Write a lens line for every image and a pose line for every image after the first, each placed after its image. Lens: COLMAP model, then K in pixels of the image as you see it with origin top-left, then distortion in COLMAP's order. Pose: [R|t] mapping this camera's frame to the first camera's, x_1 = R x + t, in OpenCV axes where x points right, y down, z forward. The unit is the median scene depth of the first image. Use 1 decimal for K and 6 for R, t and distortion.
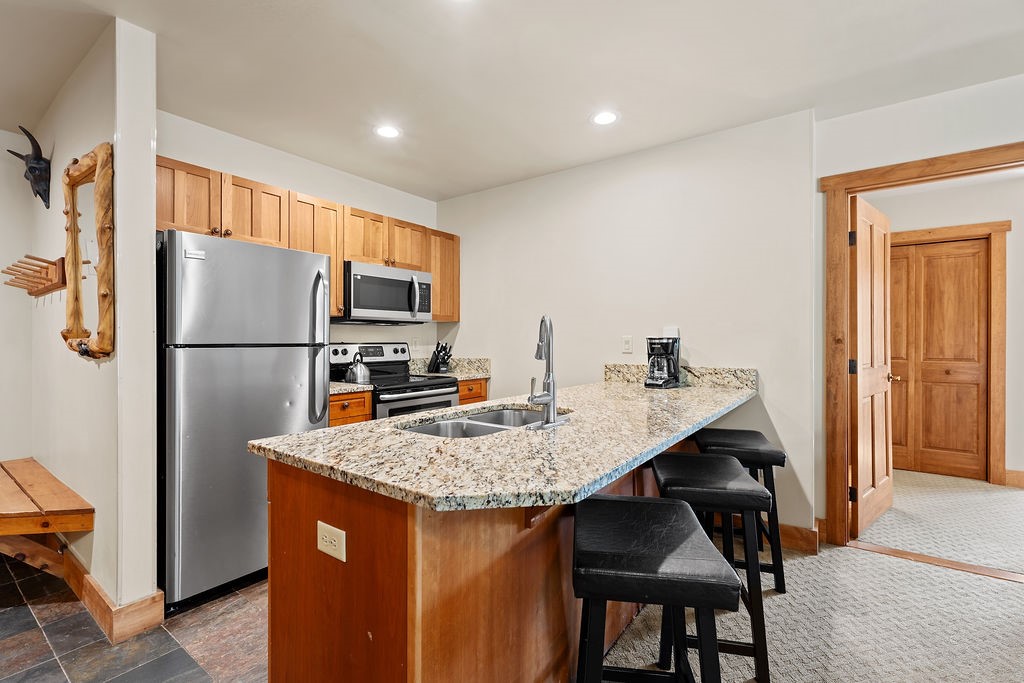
lens RADIAL K [[461.5, 0, 510.3], [0, 461.5, 340.9], [0, 0, 1]] dist [-0.001282, 0.000055]
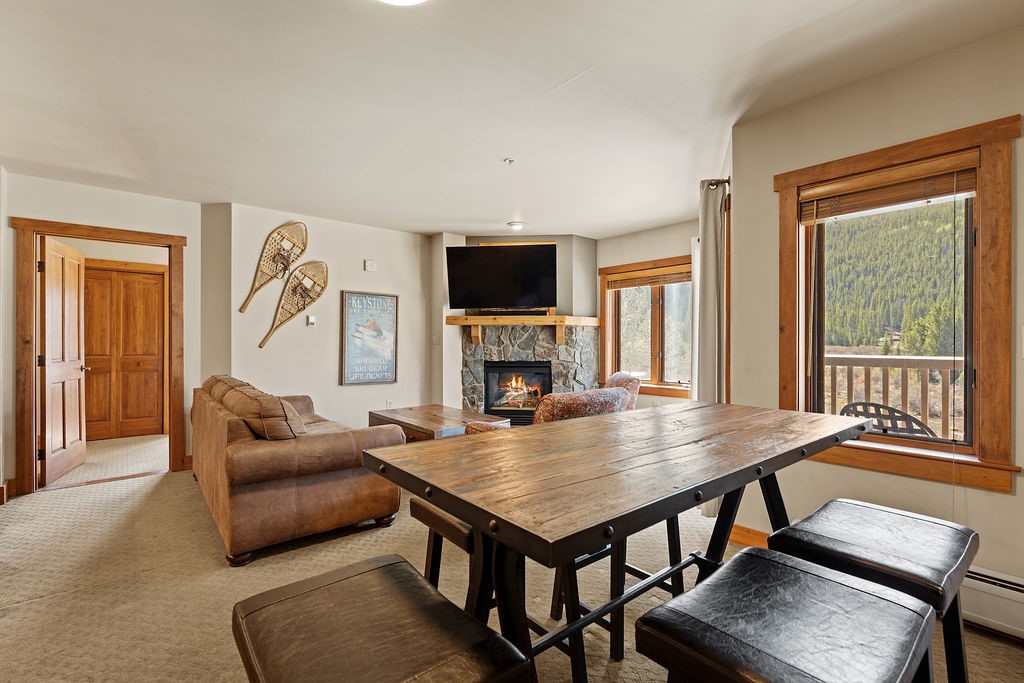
lens RADIAL K [[461.5, 0, 510.3], [0, 461.5, 340.9], [0, 0, 1]] dist [-0.001282, 0.000055]
pose [[0.228726, 0.003990, 0.973483, -0.290006], [-0.002702, 0.999990, -0.003464, -0.002338], [-0.973487, -0.001838, 0.228734, -0.717397]]
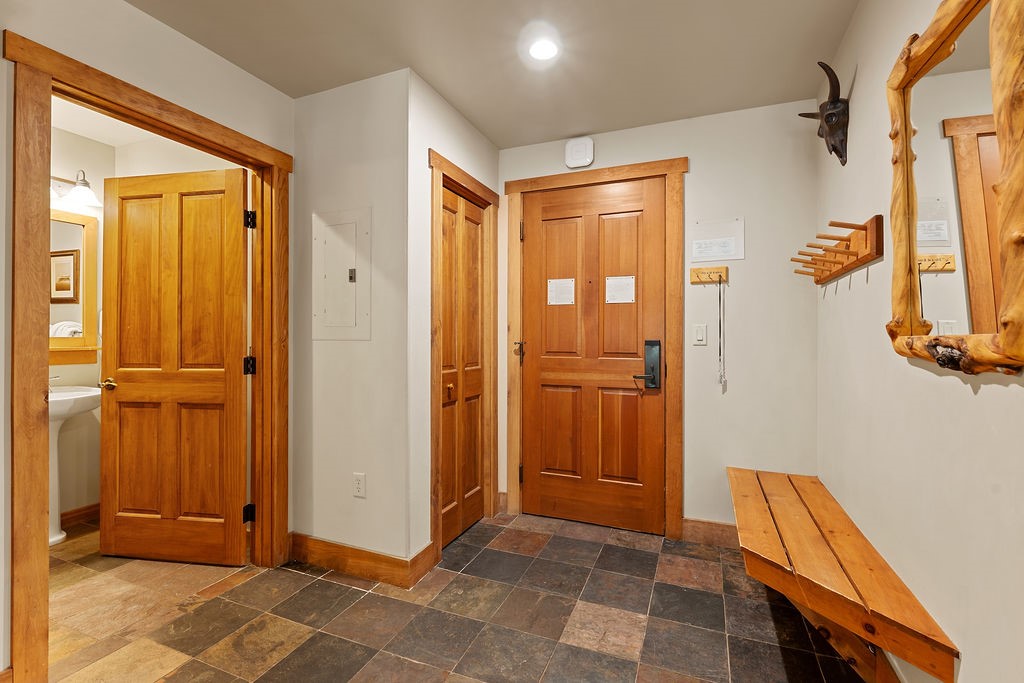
lens RADIAL K [[460.2, 0, 513.1], [0, 460.2, 332.9], [0, 0, 1]] dist [-0.001125, -0.000236]
pose [[0.241777, -0.007240, -0.970305, -0.404848], [-0.005421, 0.999946, -0.008812, -0.000589], [0.970317, 0.007390, 0.241725, 0.291464]]
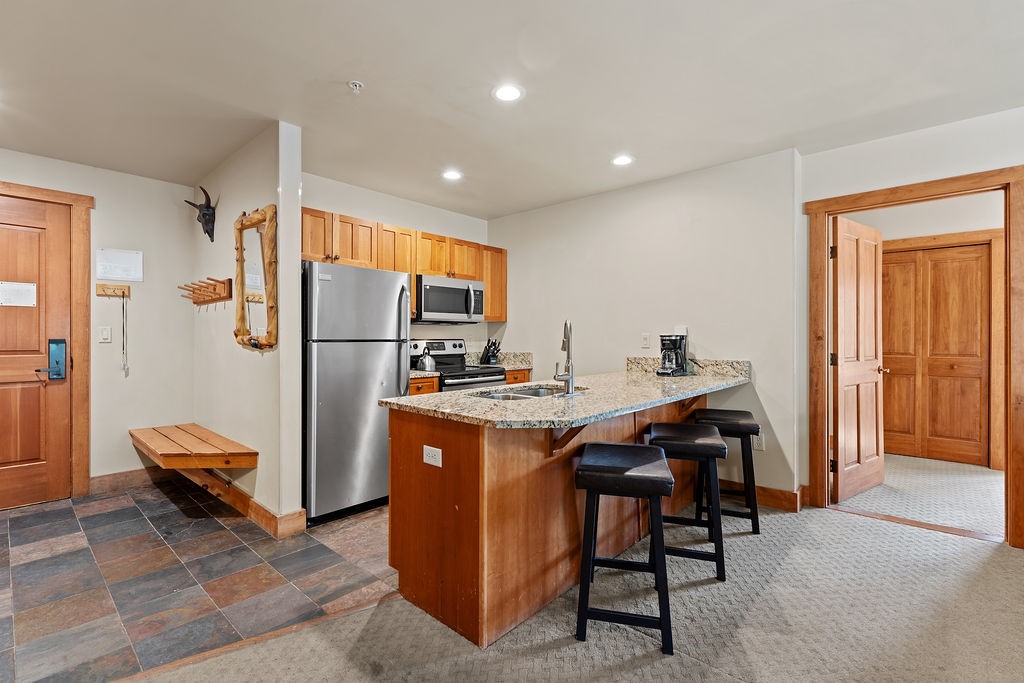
lens RADIAL K [[461.5, 0, 510.3], [0, 461.5, 340.9], [0, 0, 1]] dist [-0.001282, 0.000055]
pose [[0.995061, 0.001541, -0.099250, 0.028243], [-0.000896, 0.999978, 0.006546, 0.000649], [0.099258, -0.006424, 0.995041, -0.296742]]
